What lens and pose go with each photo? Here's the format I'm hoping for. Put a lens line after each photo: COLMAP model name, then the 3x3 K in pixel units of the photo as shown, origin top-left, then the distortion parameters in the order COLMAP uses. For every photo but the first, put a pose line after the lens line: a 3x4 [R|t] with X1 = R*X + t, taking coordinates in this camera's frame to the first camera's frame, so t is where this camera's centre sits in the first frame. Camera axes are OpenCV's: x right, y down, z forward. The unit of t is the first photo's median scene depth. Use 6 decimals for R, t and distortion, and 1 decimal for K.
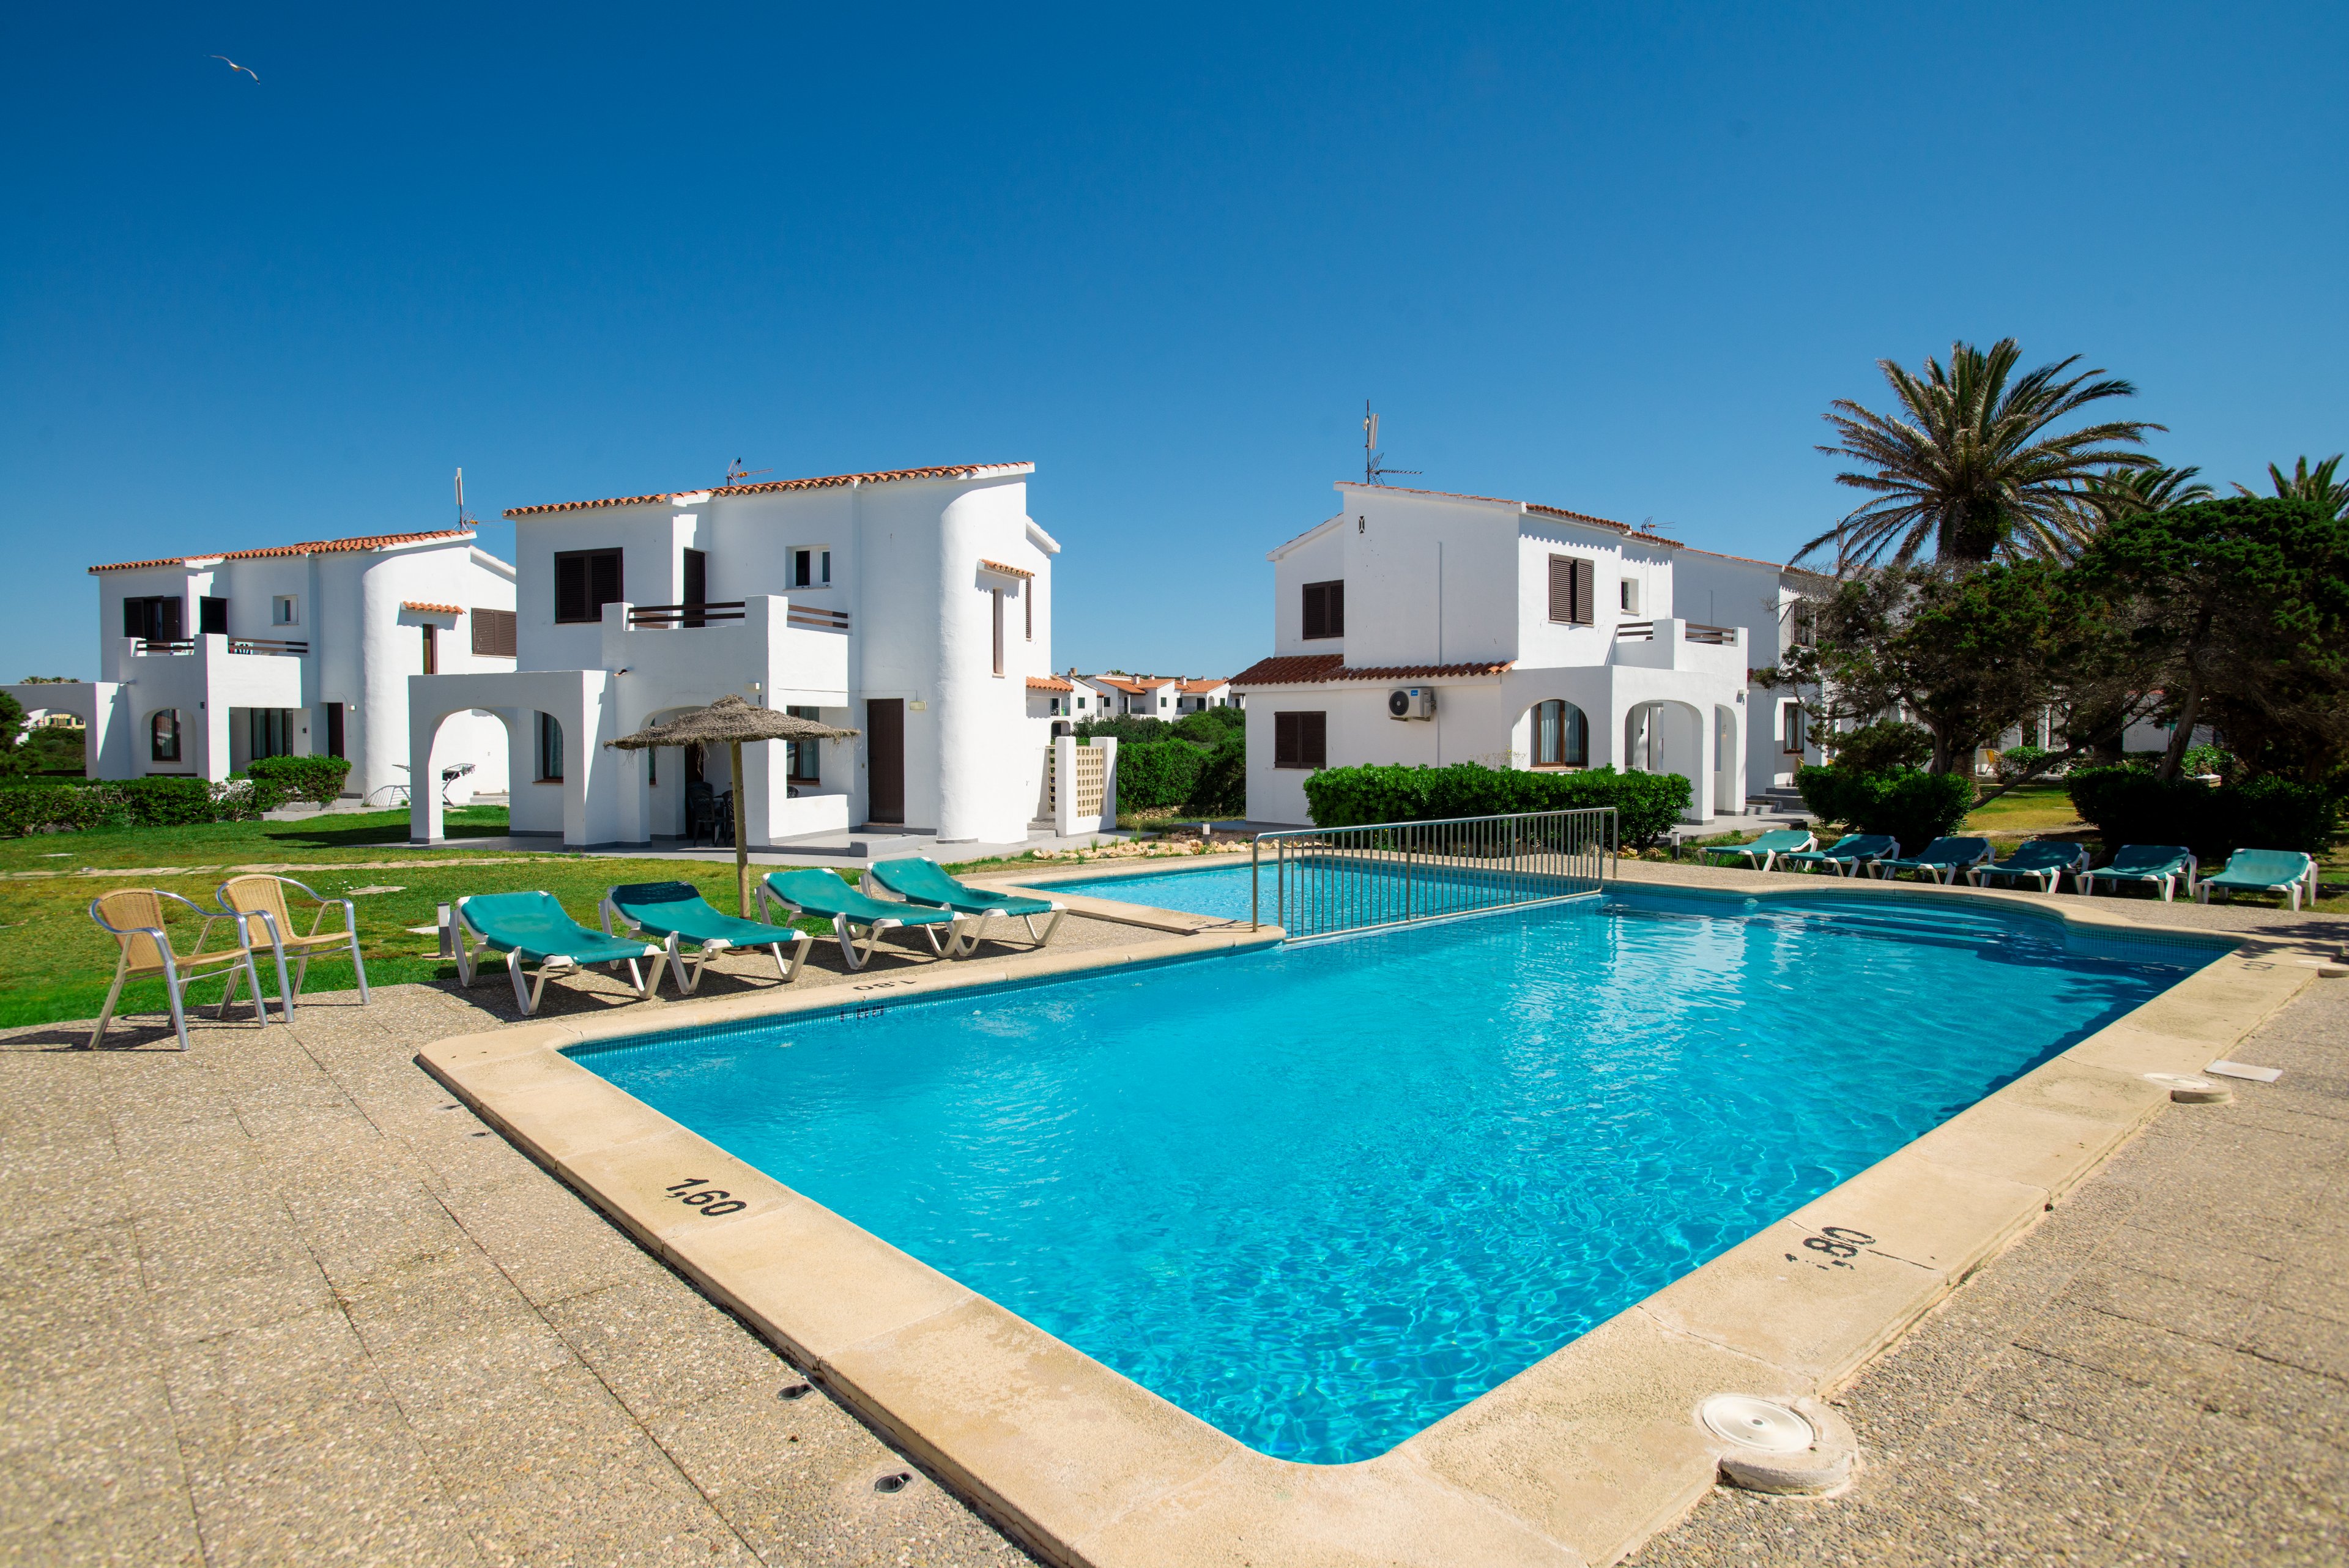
lens RADIAL K [[1318.6, 0, 1174.5], [0, 1318.6, 784.0], [0, 0, 1]] dist [-0.058178, 0.038209]
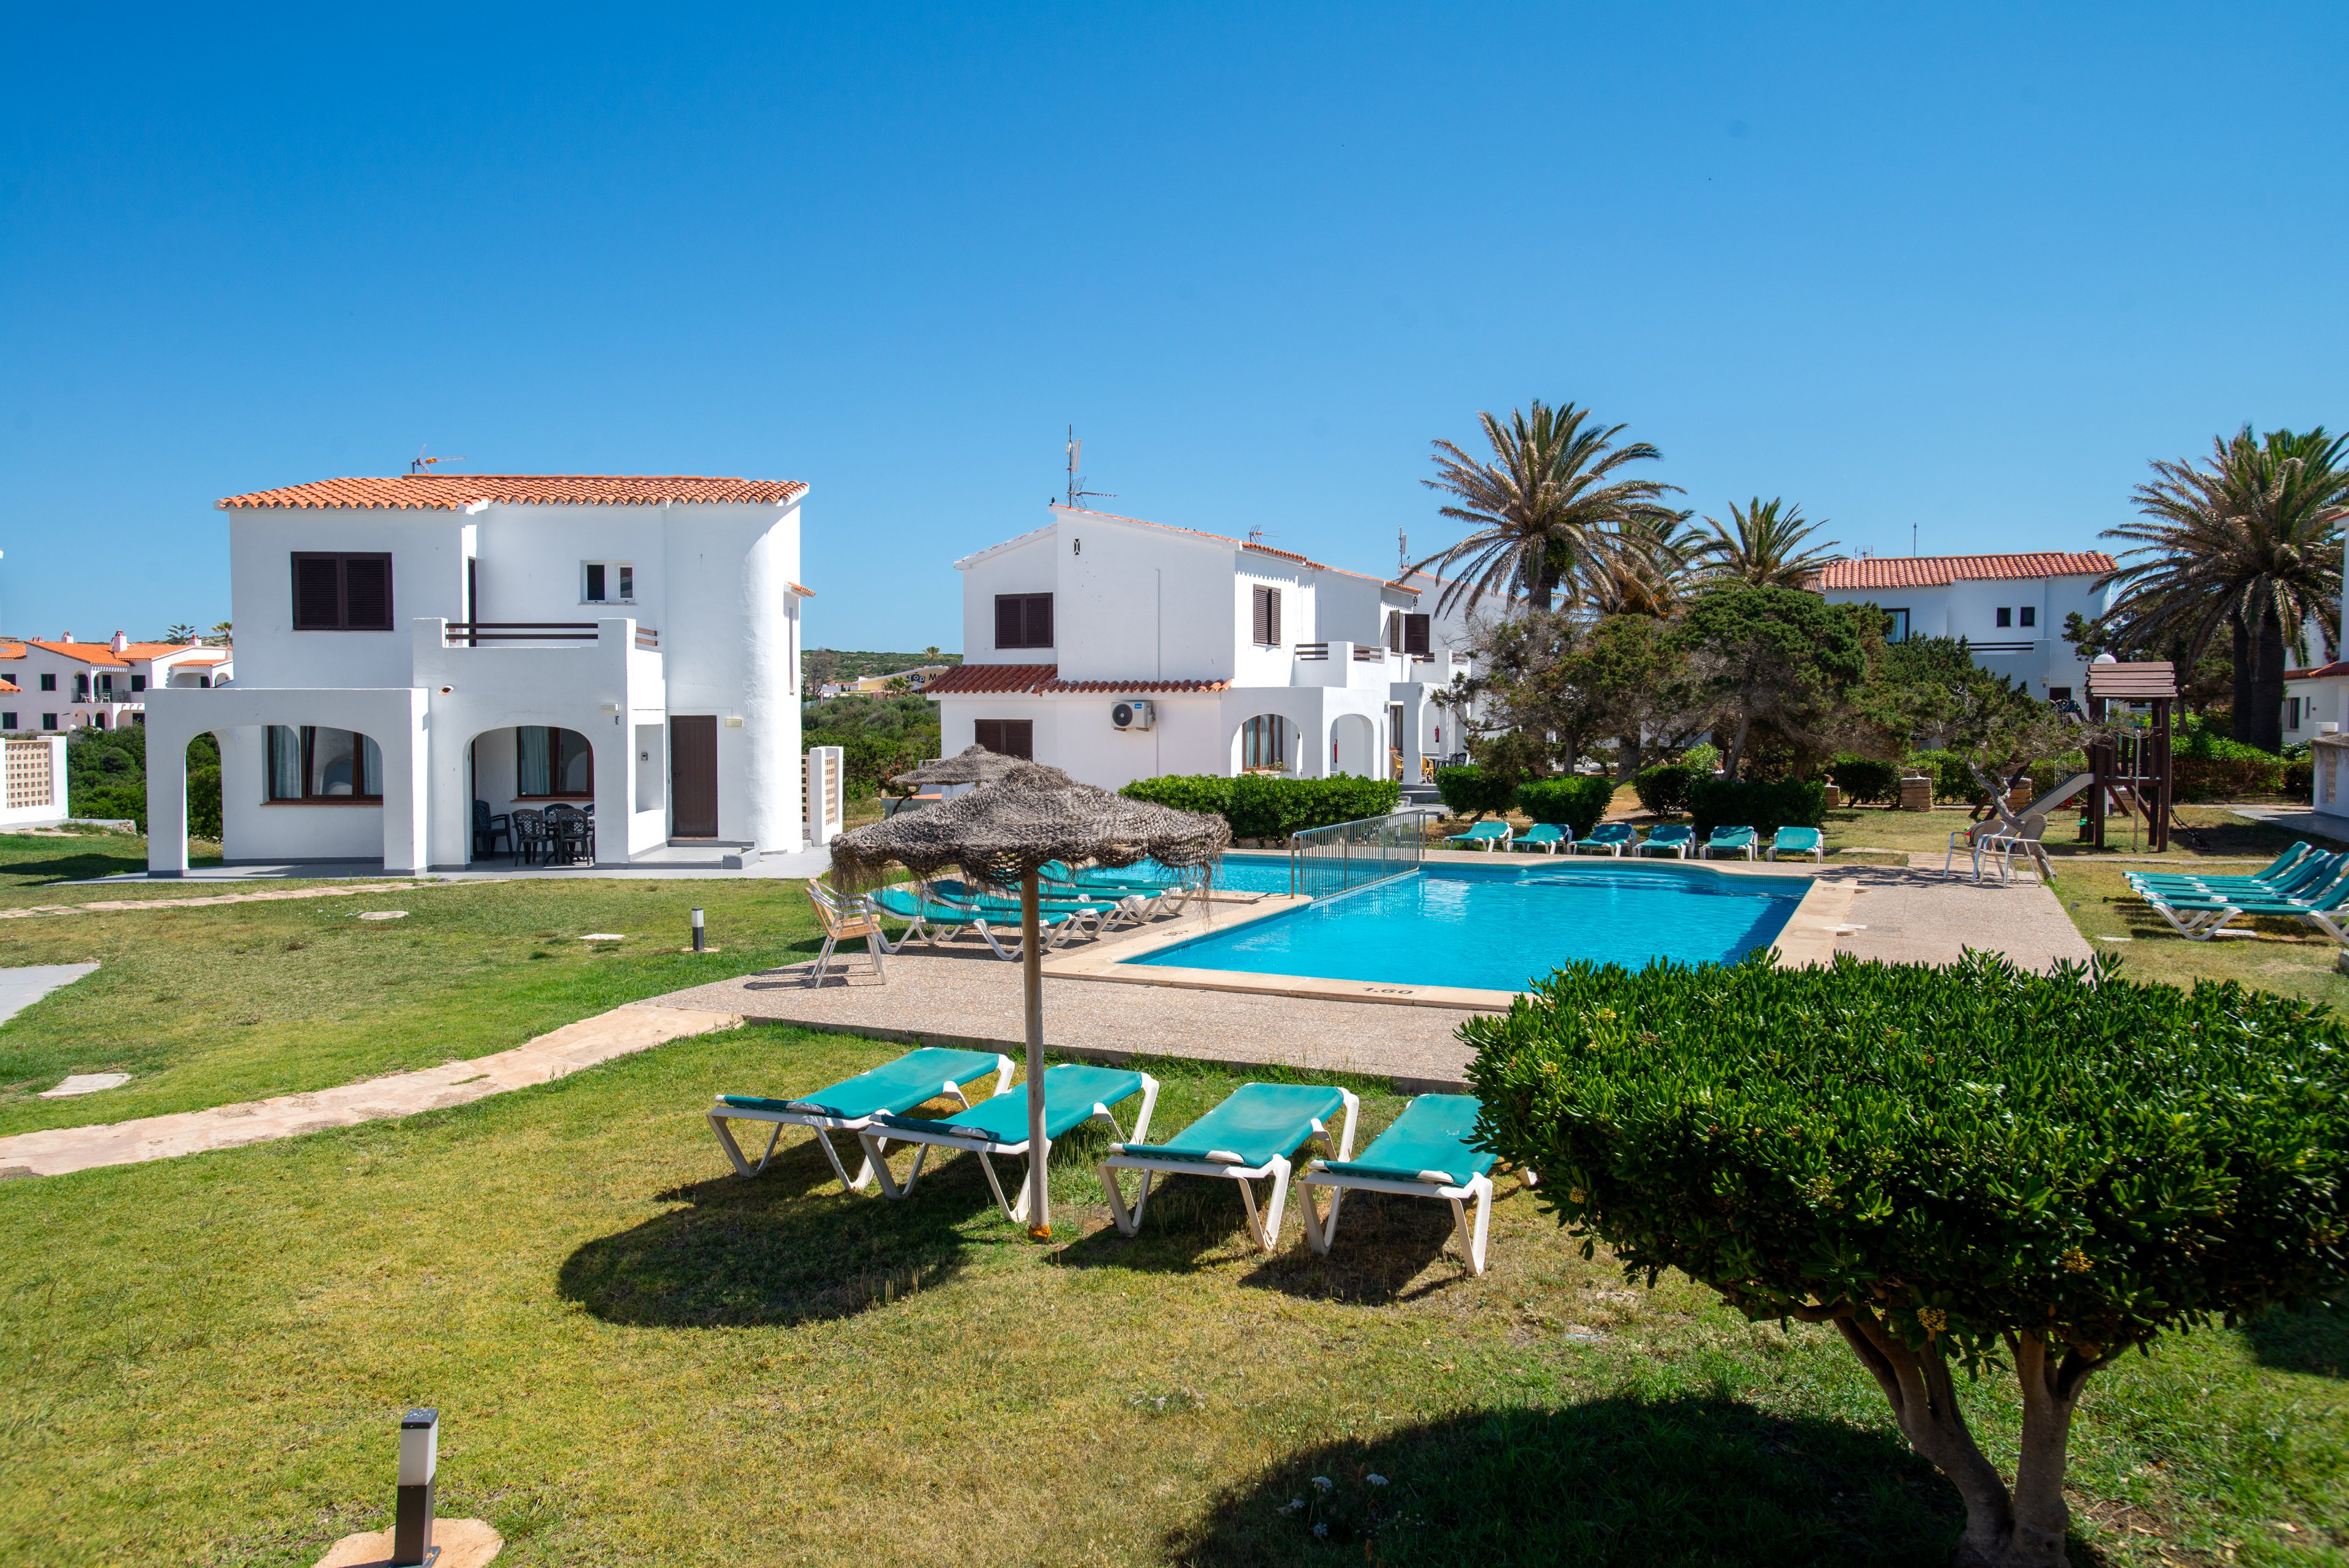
lens RADIAL K [[1628.1, 0, 1178.4], [0, 1628.1, 781.5], [0, 0, 1]] dist [0.000380, 0.001427]
pose [[0.919739, -0.015904, 0.392208, -0.347659], [0.014006, 0.999872, 0.007701, -0.016609], [-0.392280, -0.001590, 0.919845, -0.292161]]
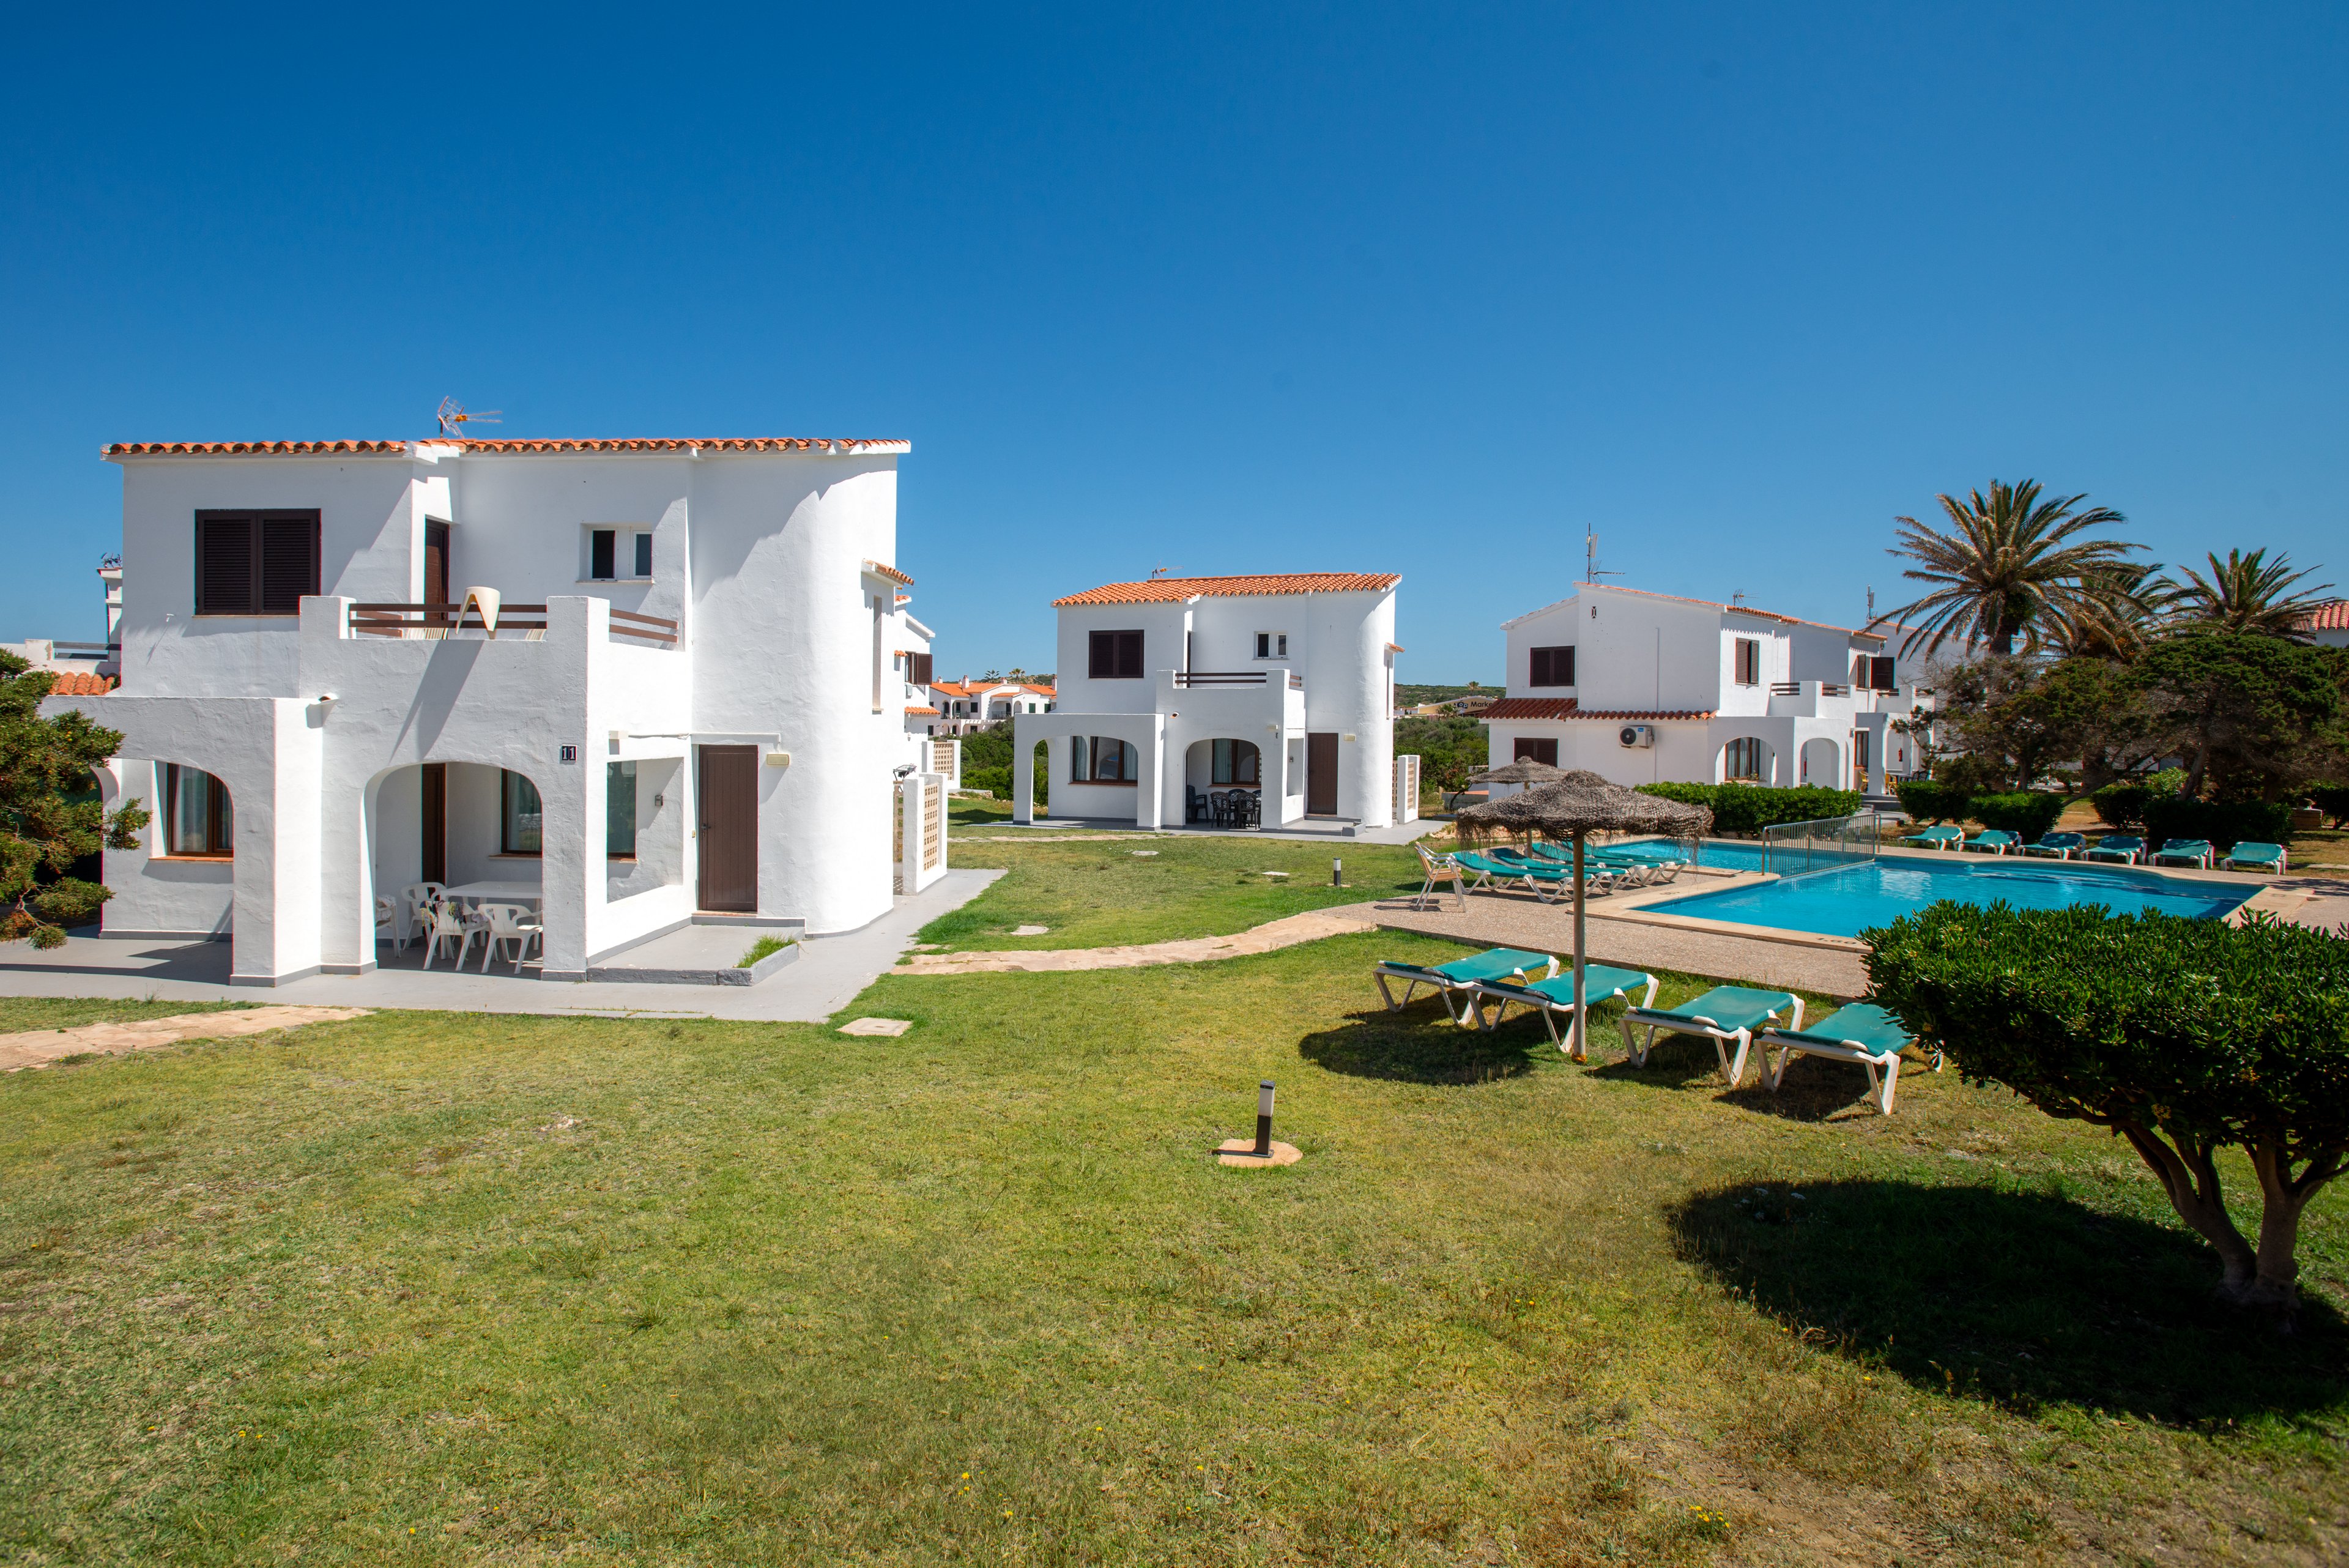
lens RADIAL K [[1195.9, 0, 1142.6], [0, 1195.9, 741.4], [0, 0, 1]] dist [-0.044131, 0.025743]
pose [[0.999798, 0.012677, -0.015581, -0.383083], [-0.013065, 0.999602, -0.025012, -0.015955], [0.015258, 0.025211, 0.999566, -0.369801]]
